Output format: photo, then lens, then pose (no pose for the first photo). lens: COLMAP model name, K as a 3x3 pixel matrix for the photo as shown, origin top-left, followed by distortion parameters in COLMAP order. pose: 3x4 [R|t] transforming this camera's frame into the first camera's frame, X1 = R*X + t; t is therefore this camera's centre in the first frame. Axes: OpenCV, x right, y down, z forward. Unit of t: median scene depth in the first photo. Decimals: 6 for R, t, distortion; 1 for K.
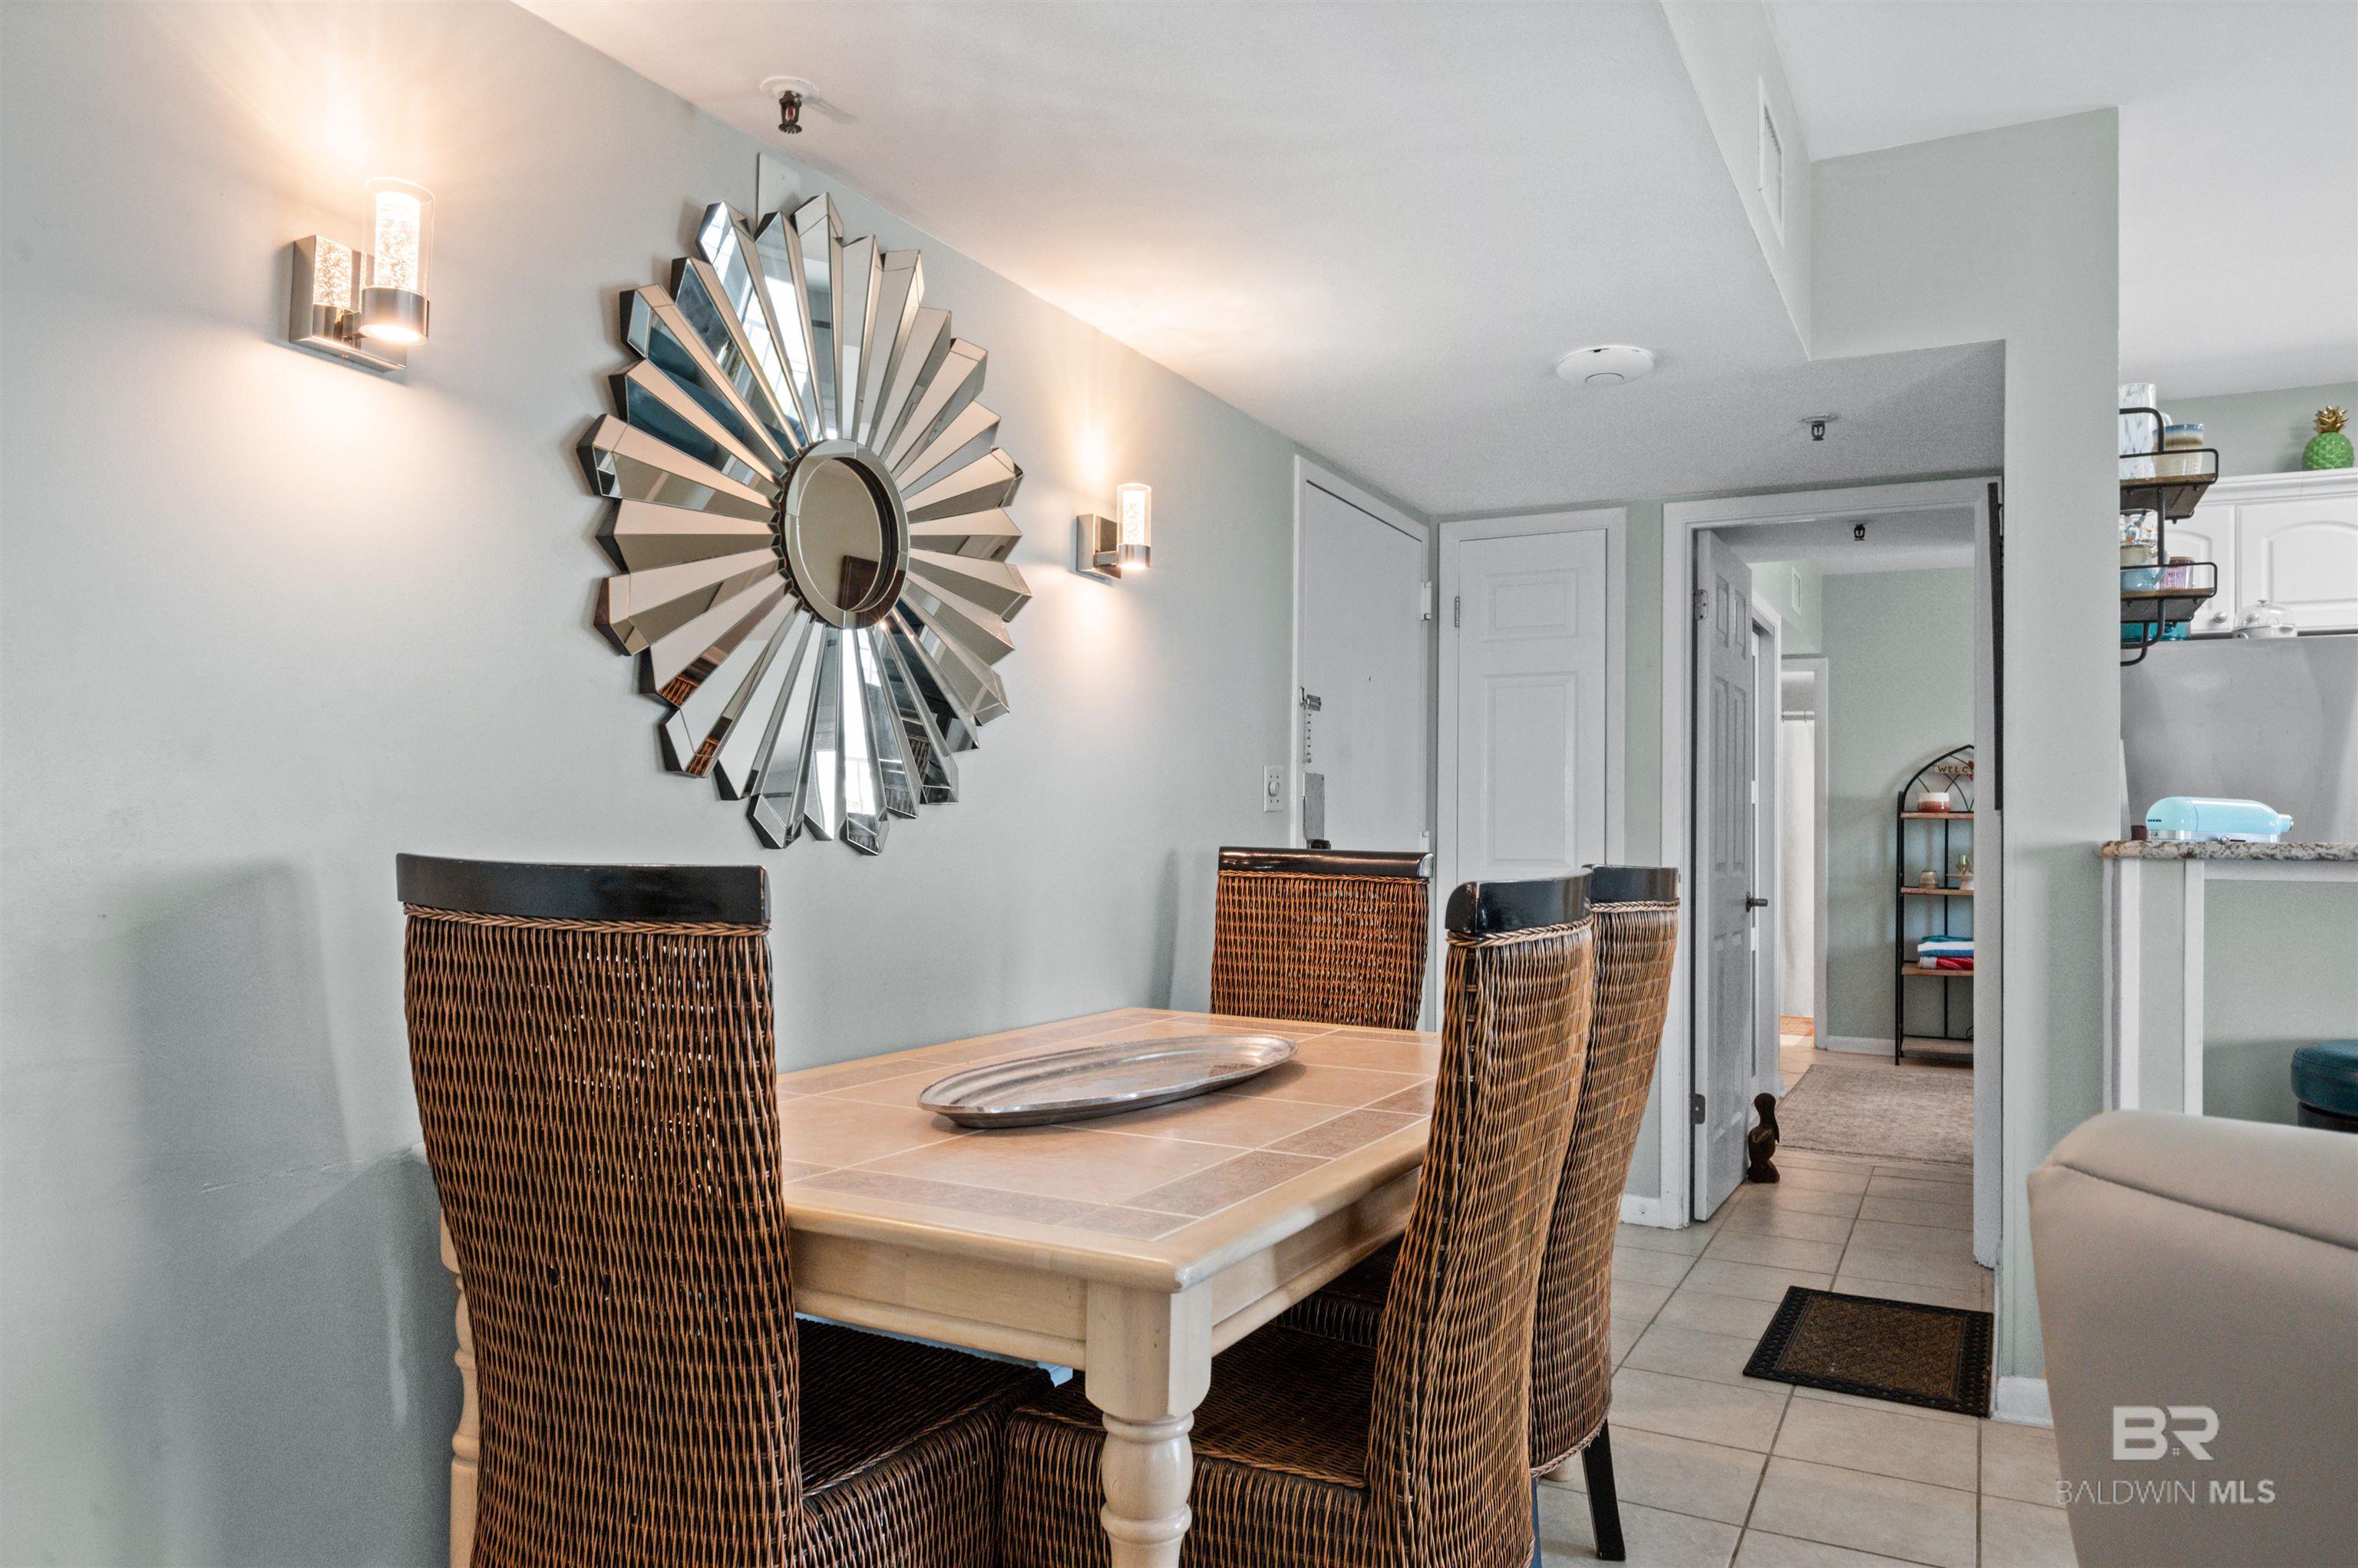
lens RADIAL K [[1542.1, 0, 1179.2], [0, 1542.1, 799.0], [0, 0, 1]] dist [-0.009804, -0.003137]
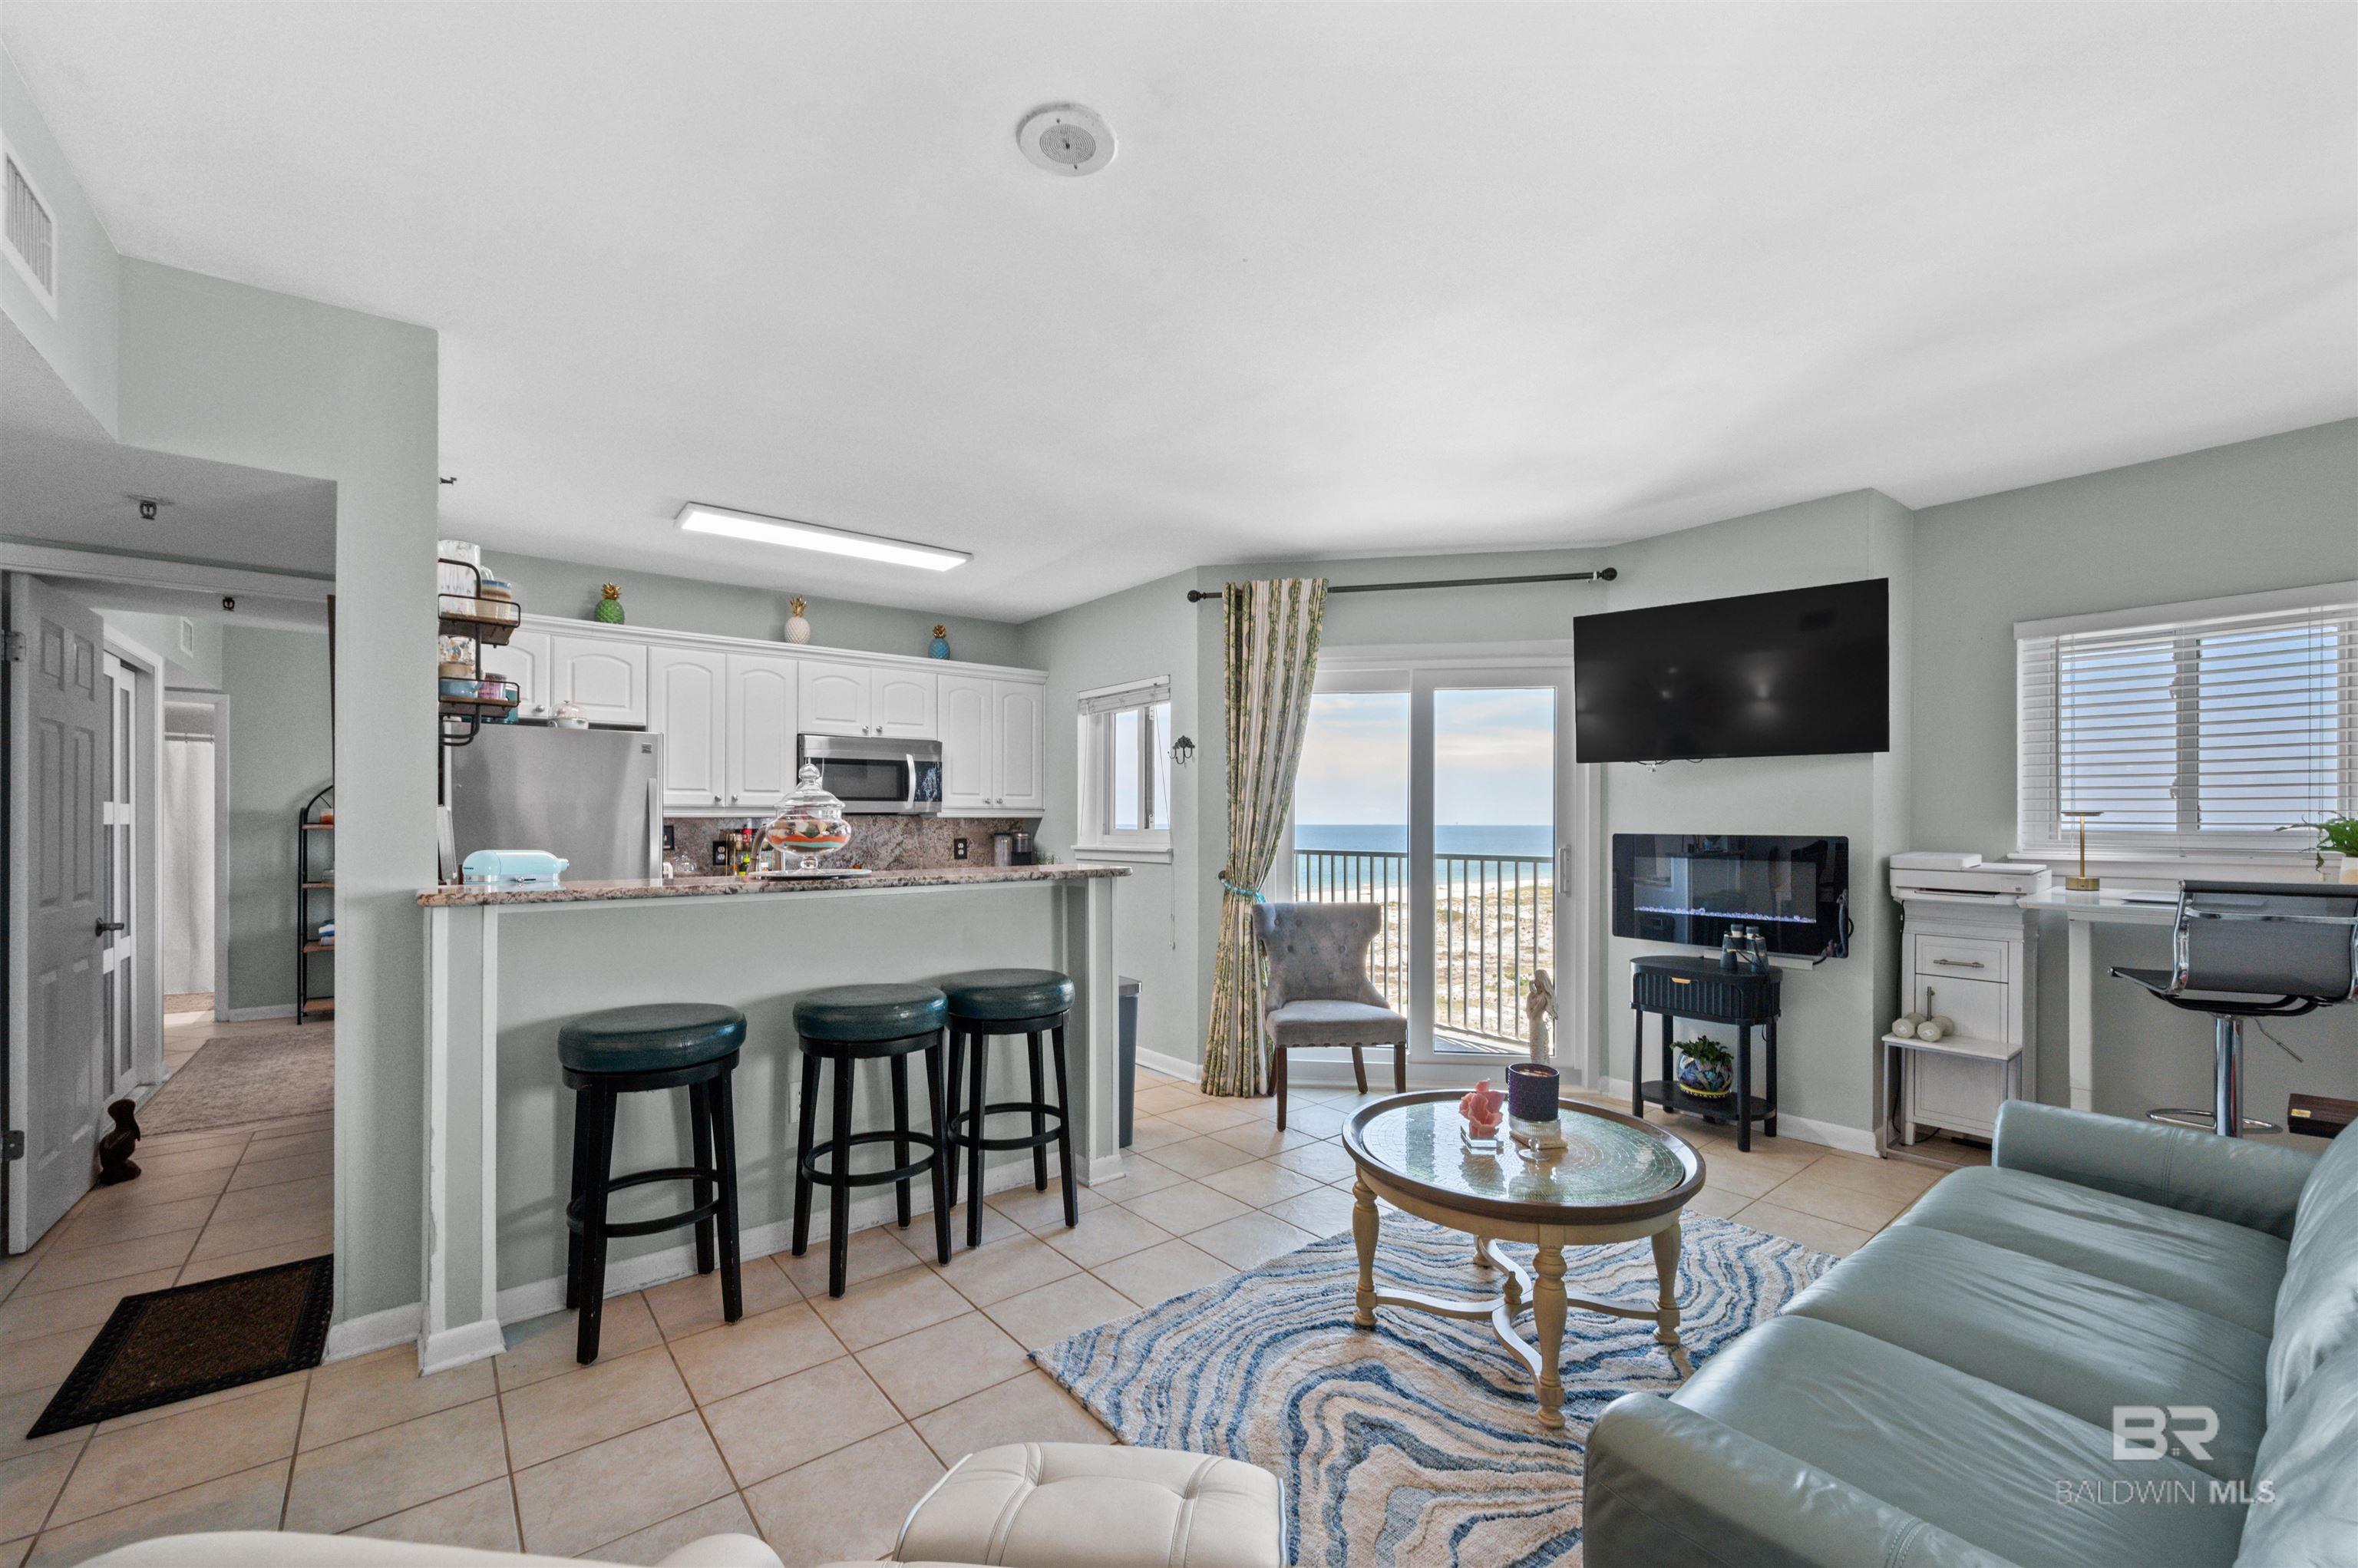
lens RADIAL K [[954.0, 0, 1176.4], [0, 954.0, 810.7], [0, 0, 1]] dist [0.000156, -0.000029]
pose [[0.404290, -0.005747, 0.914613, 0.089409], [-0.014185, 0.999821, 0.012553, -0.045178], [-0.914521, -0.018049, 0.404136, 0.063358]]
